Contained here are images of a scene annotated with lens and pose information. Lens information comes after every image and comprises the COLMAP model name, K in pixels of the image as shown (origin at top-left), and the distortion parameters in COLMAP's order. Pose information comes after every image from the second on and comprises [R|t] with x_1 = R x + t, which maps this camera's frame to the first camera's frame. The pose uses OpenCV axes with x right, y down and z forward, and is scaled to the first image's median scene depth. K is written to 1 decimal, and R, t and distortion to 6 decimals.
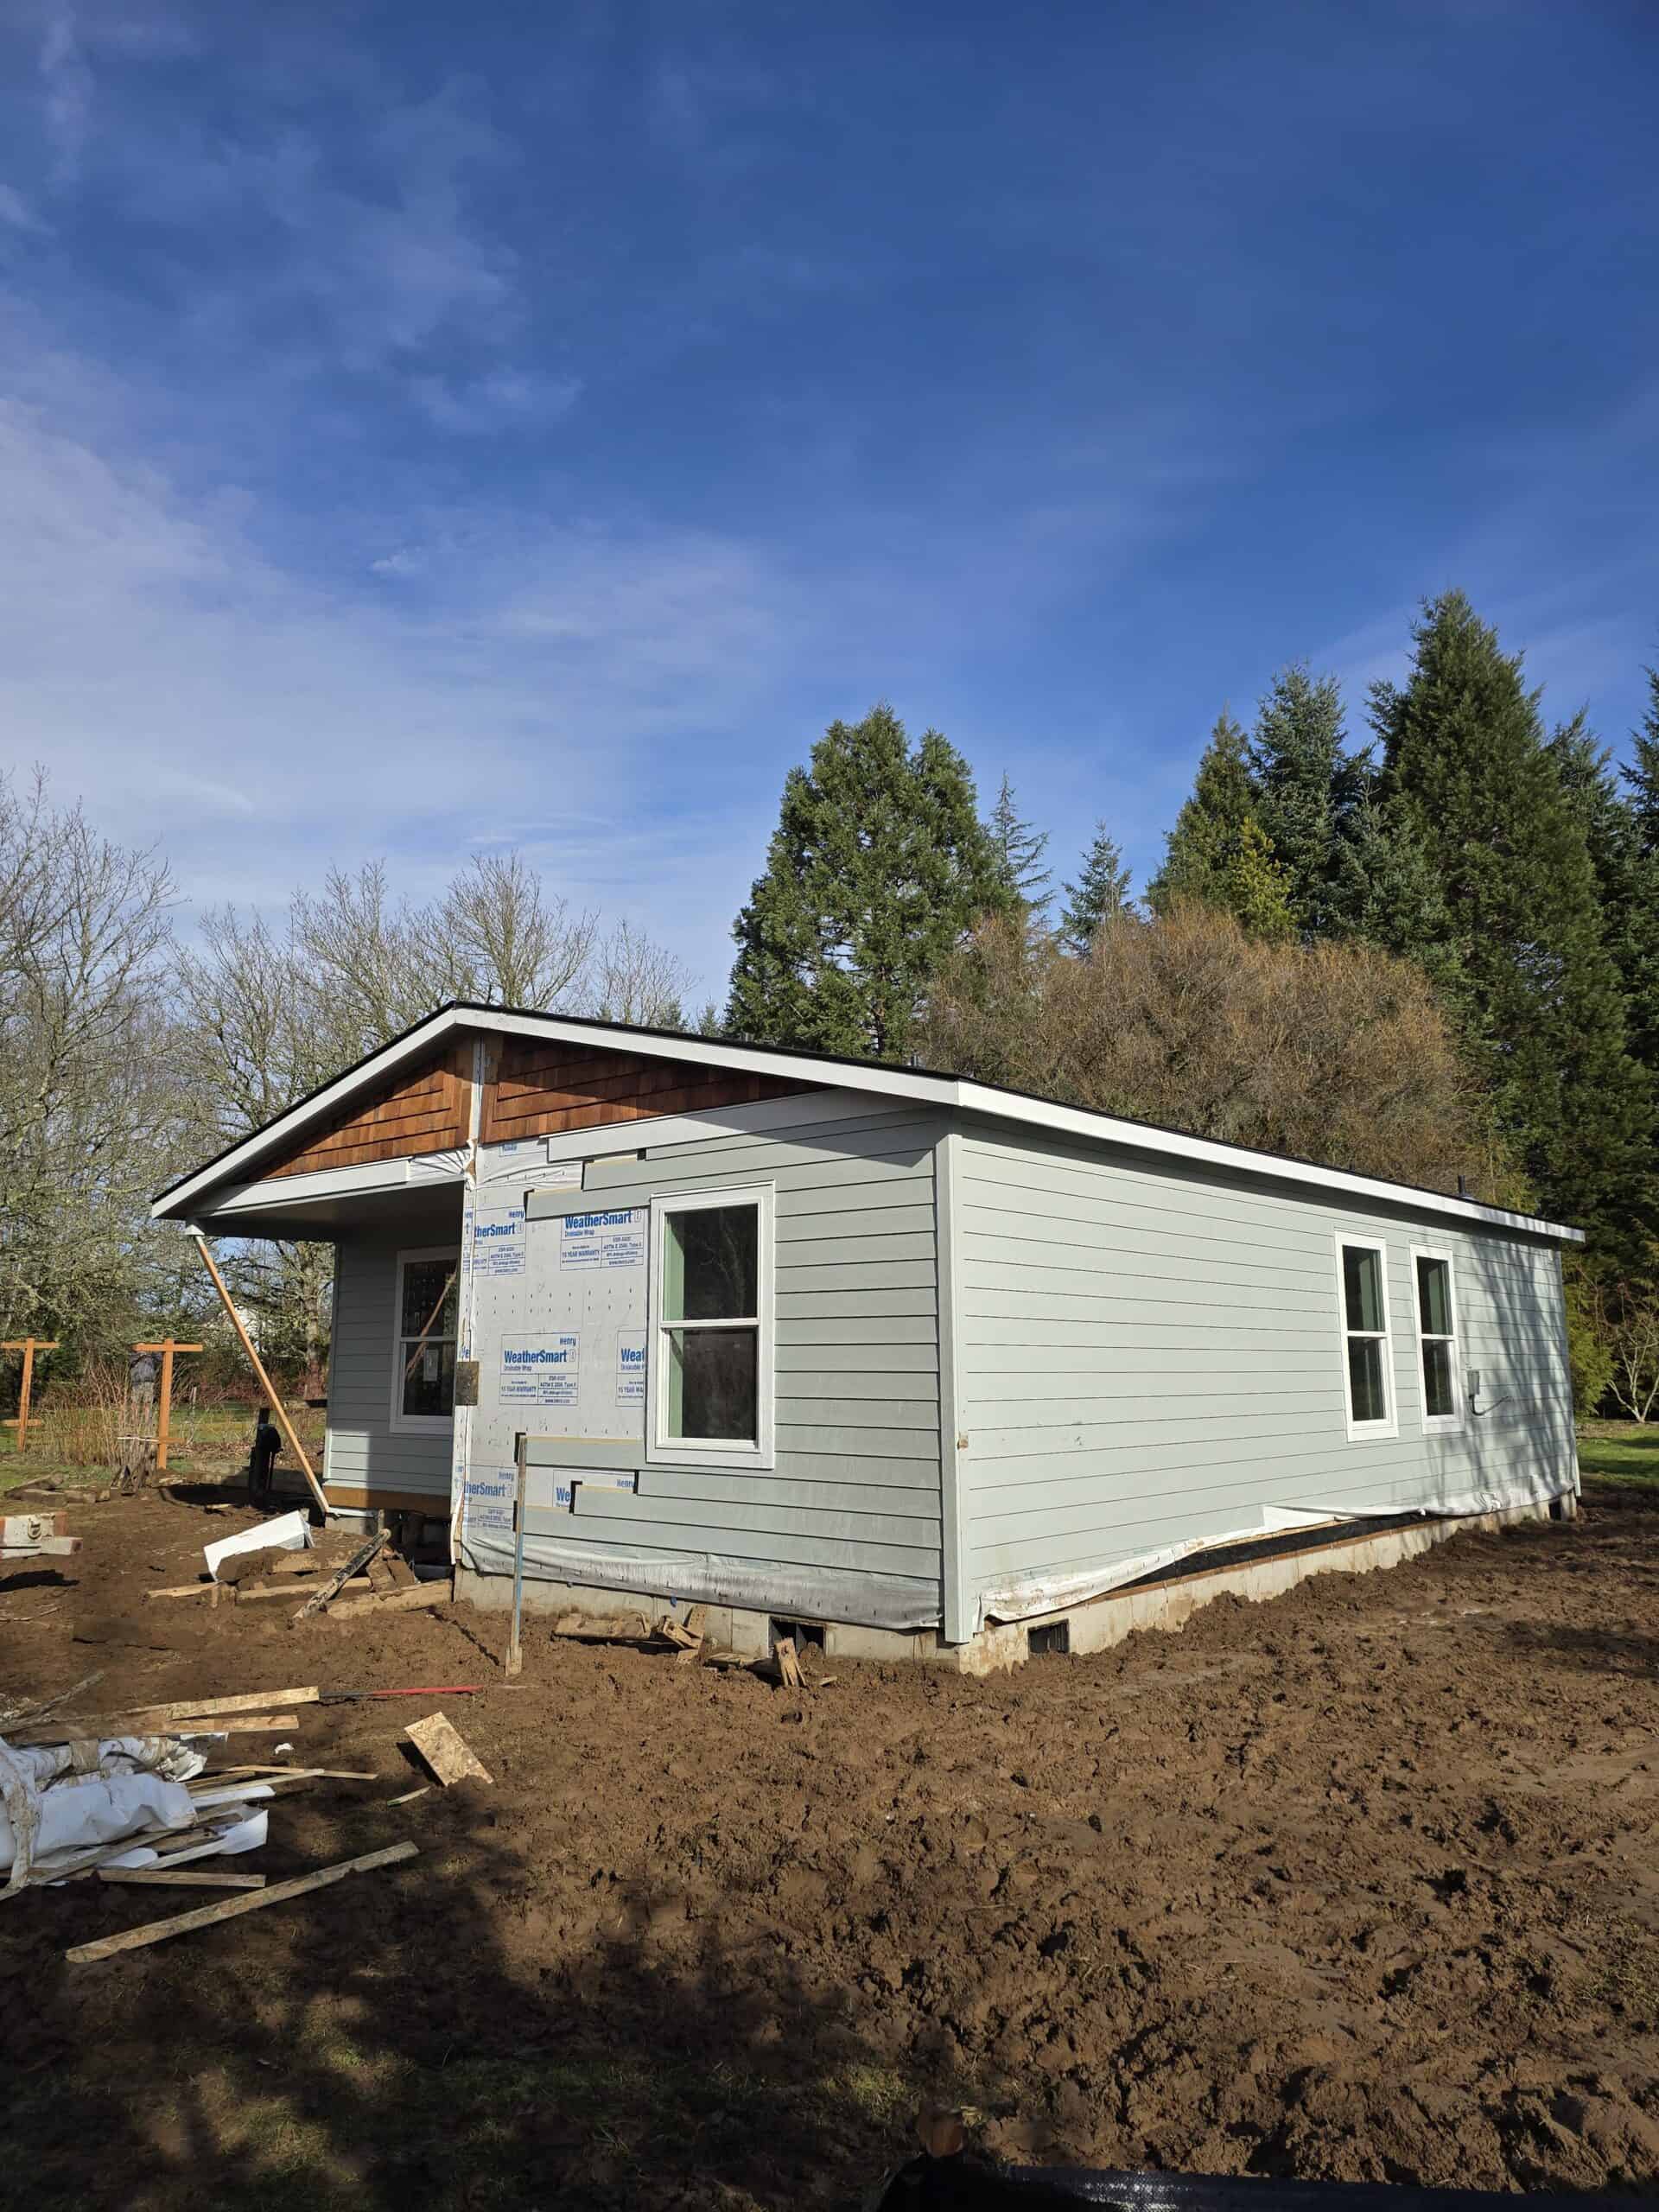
lens RADIAL K [[1477.0, 0, 830.4], [0, 1477.0, 1121.3], [0, 0, 1]] dist [0.066179, -0.053186]
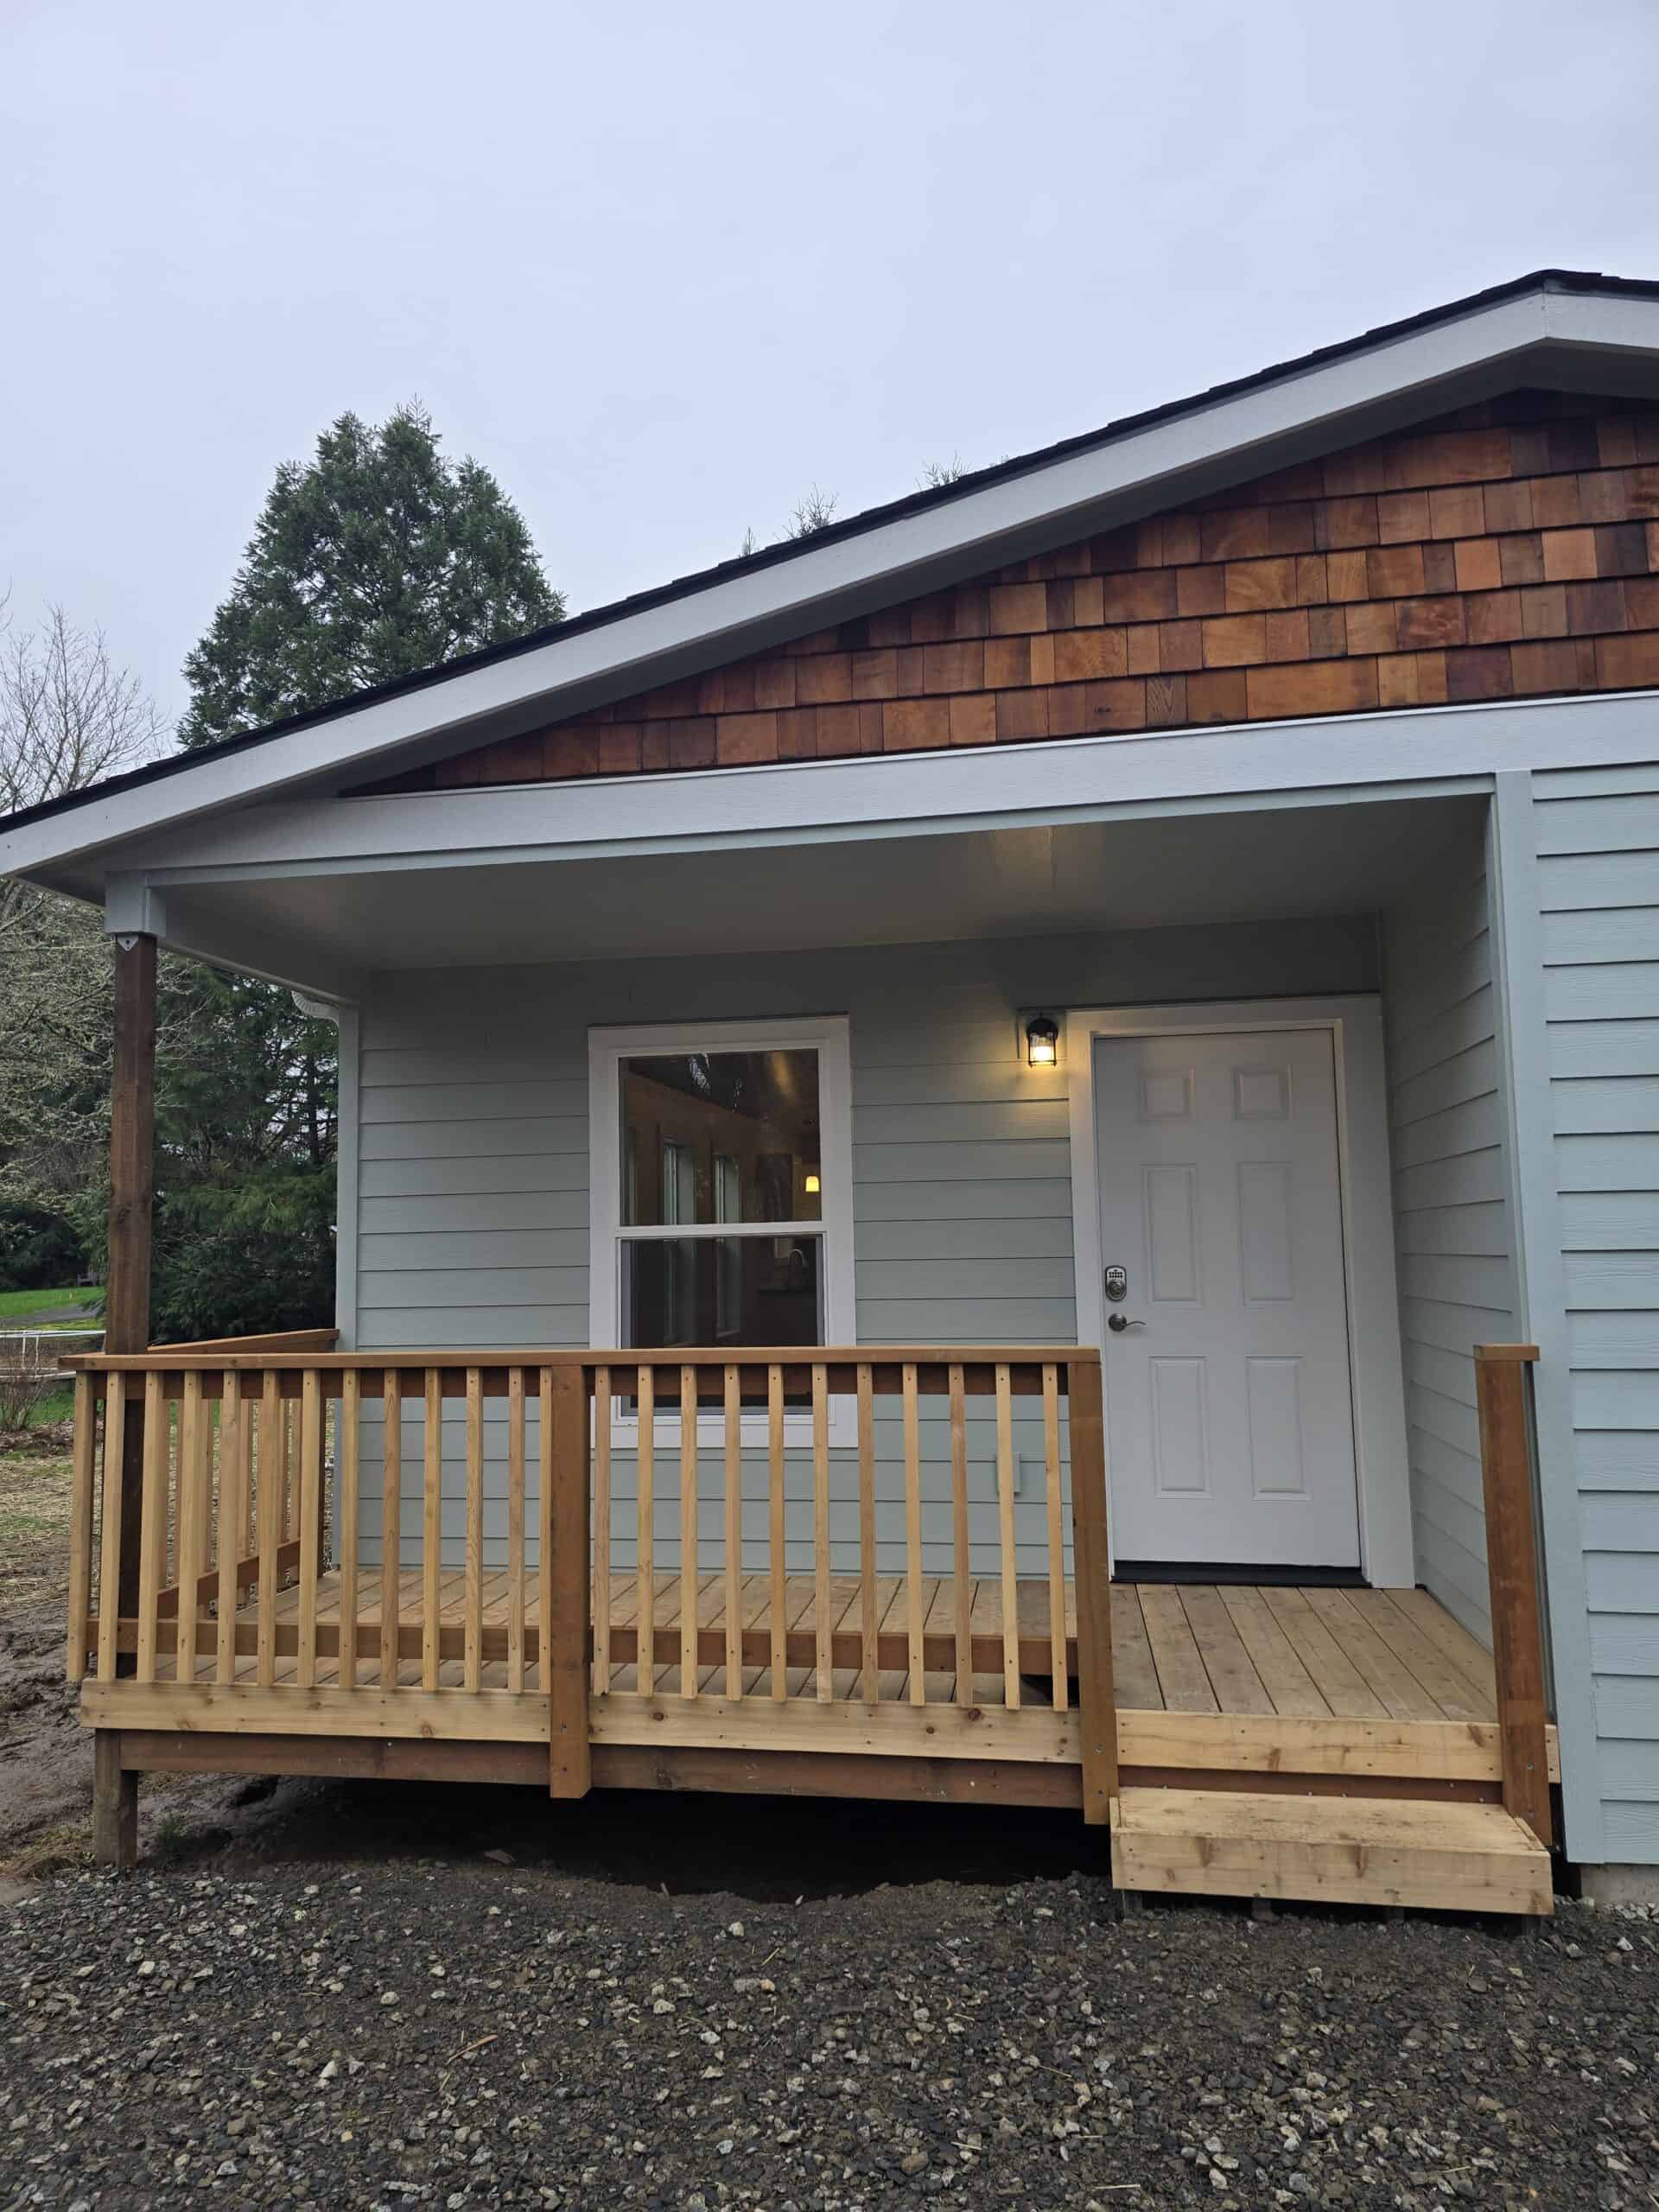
lens RADIAL K [[1477.0, 0, 830.4], [0, 1477.0, 1121.3], [0, 0, 1]] dist [0.066179, -0.053186]
pose [[0.855642, 0.033531, 0.516480, -0.588634], [-0.065305, 0.996918, 0.043468, 0.118126], [-0.513431, -0.070922, 0.855195, 0.784479]]
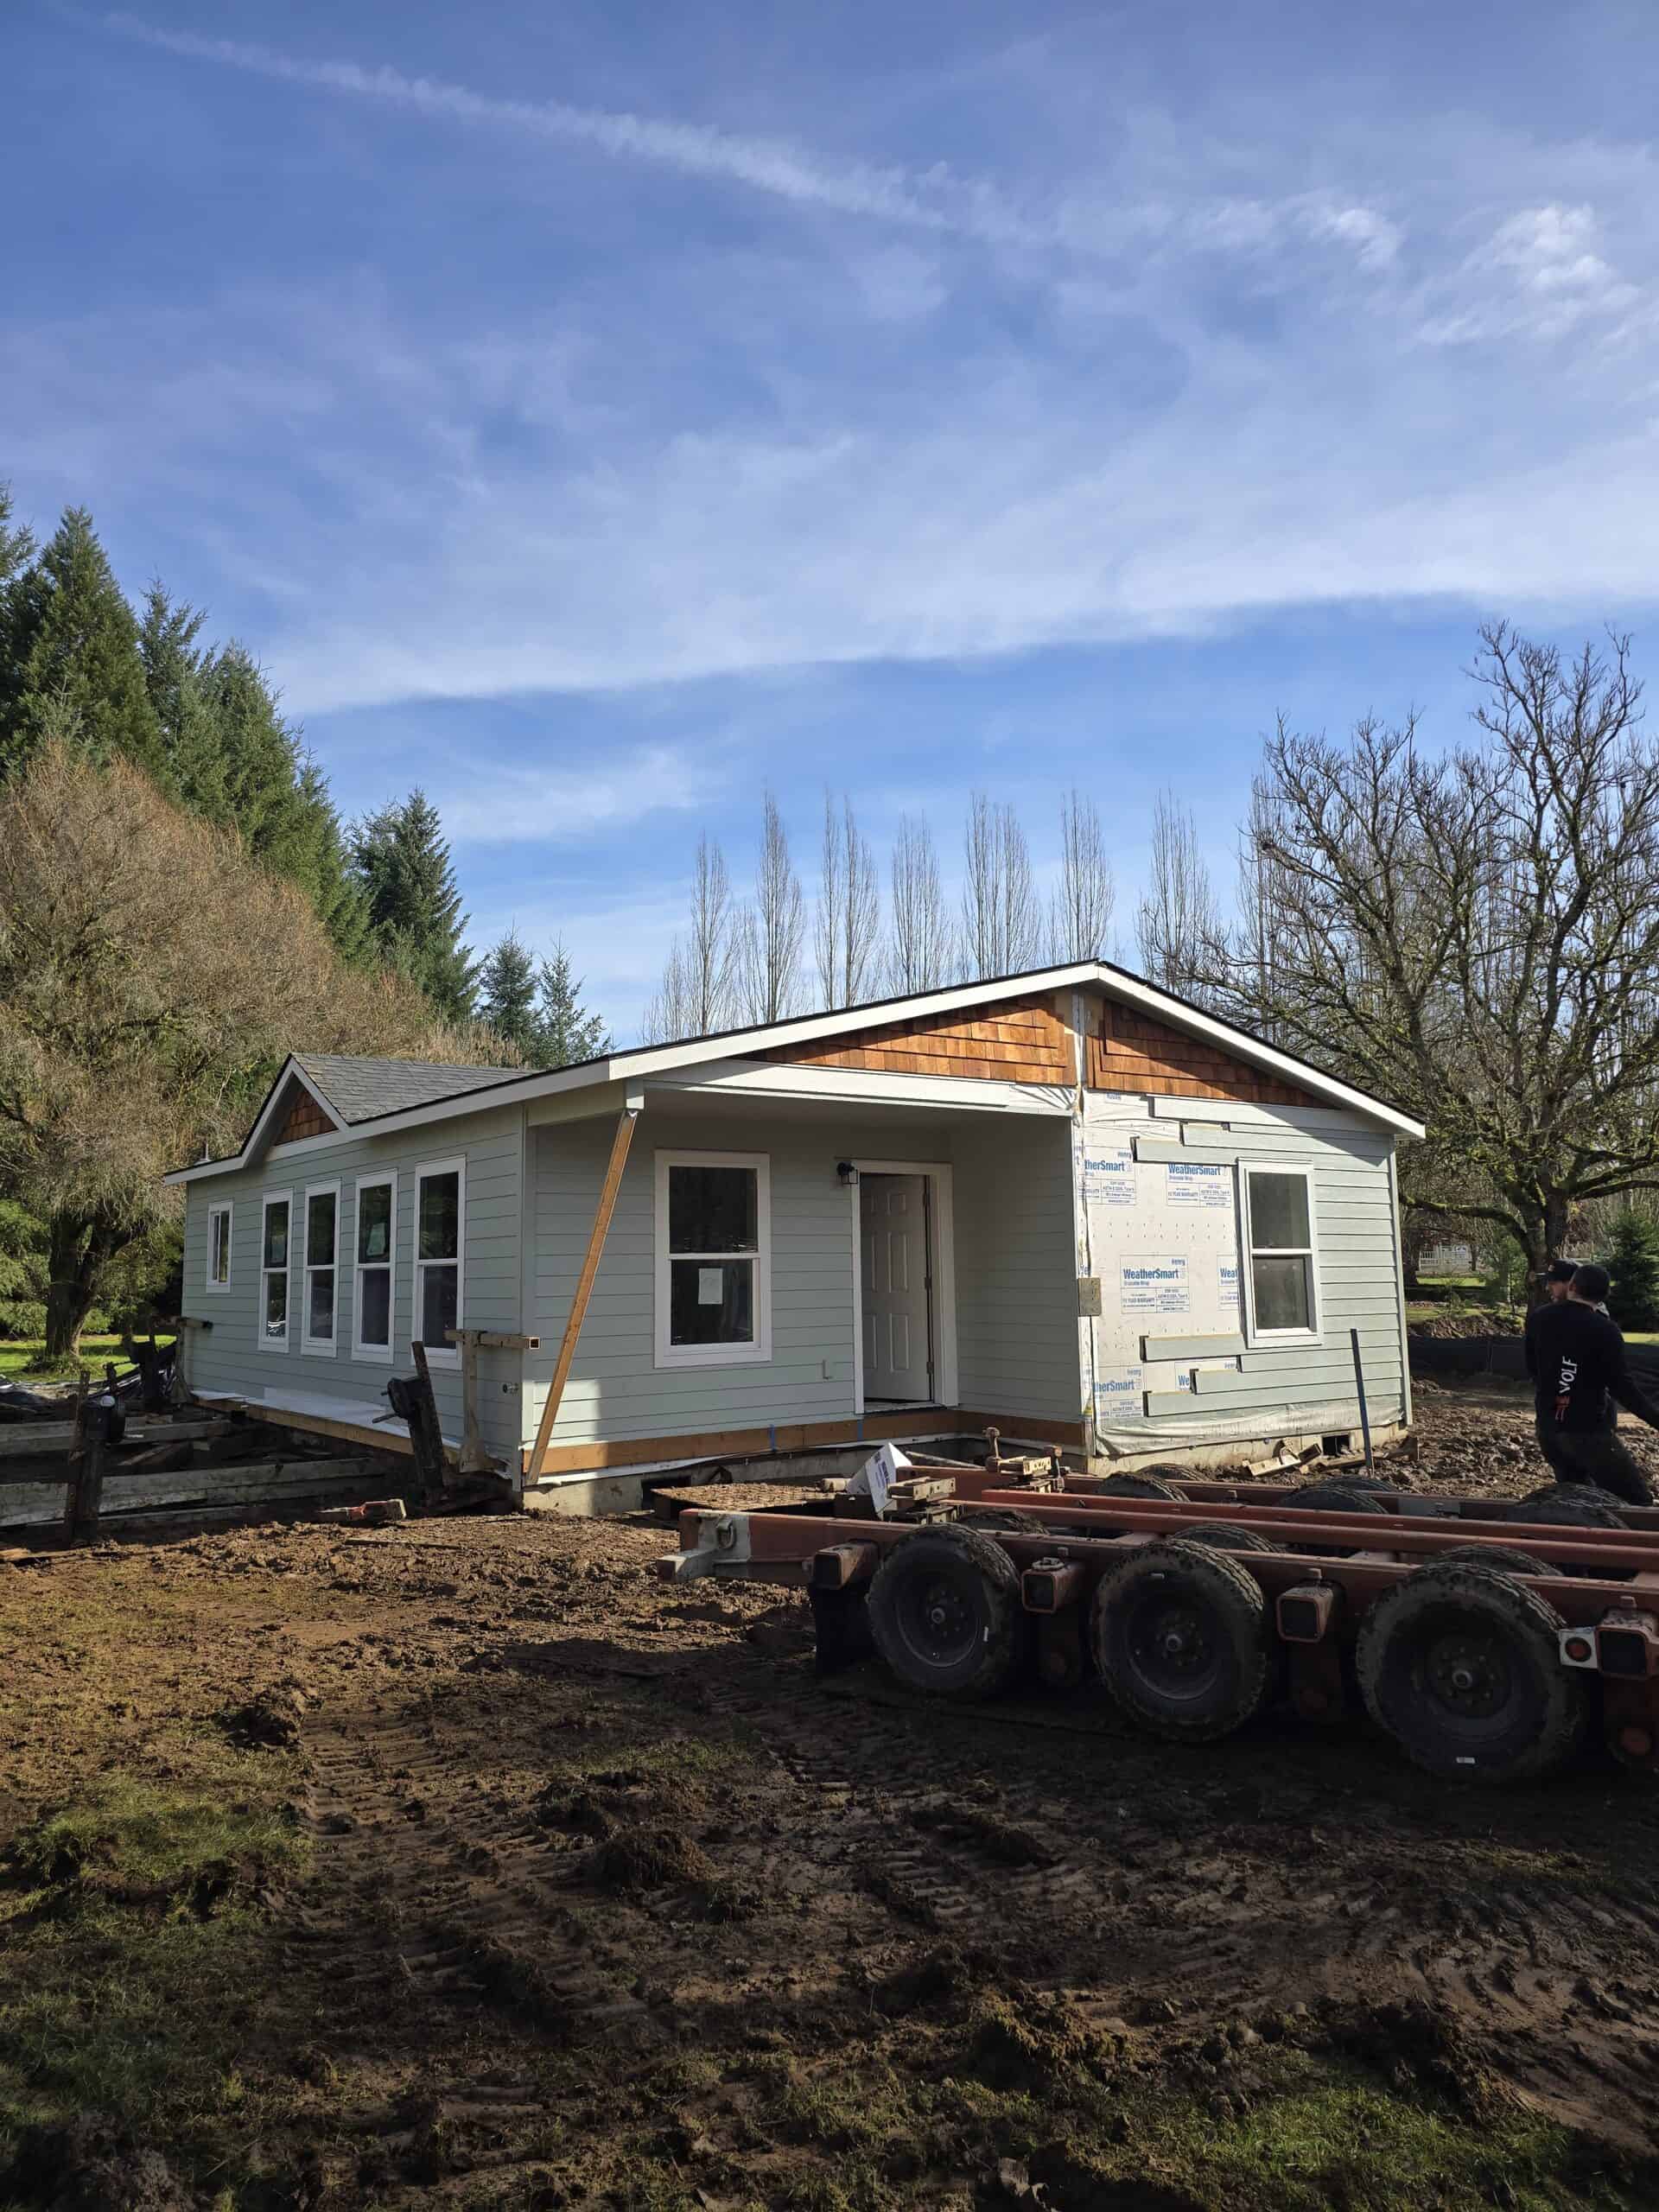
lens RADIAL K [[1477.0, 0, 830.4], [0, 1477.0, 1121.3], [0, 0, 1]] dist [0.066179, -0.053186]
pose [[0.240644, 0.108574, 0.964522, -1.397399], [-0.137802, 0.987480, -0.076777, 0.157734], [-0.960781, -0.114437, 0.252593, 0.918703]]
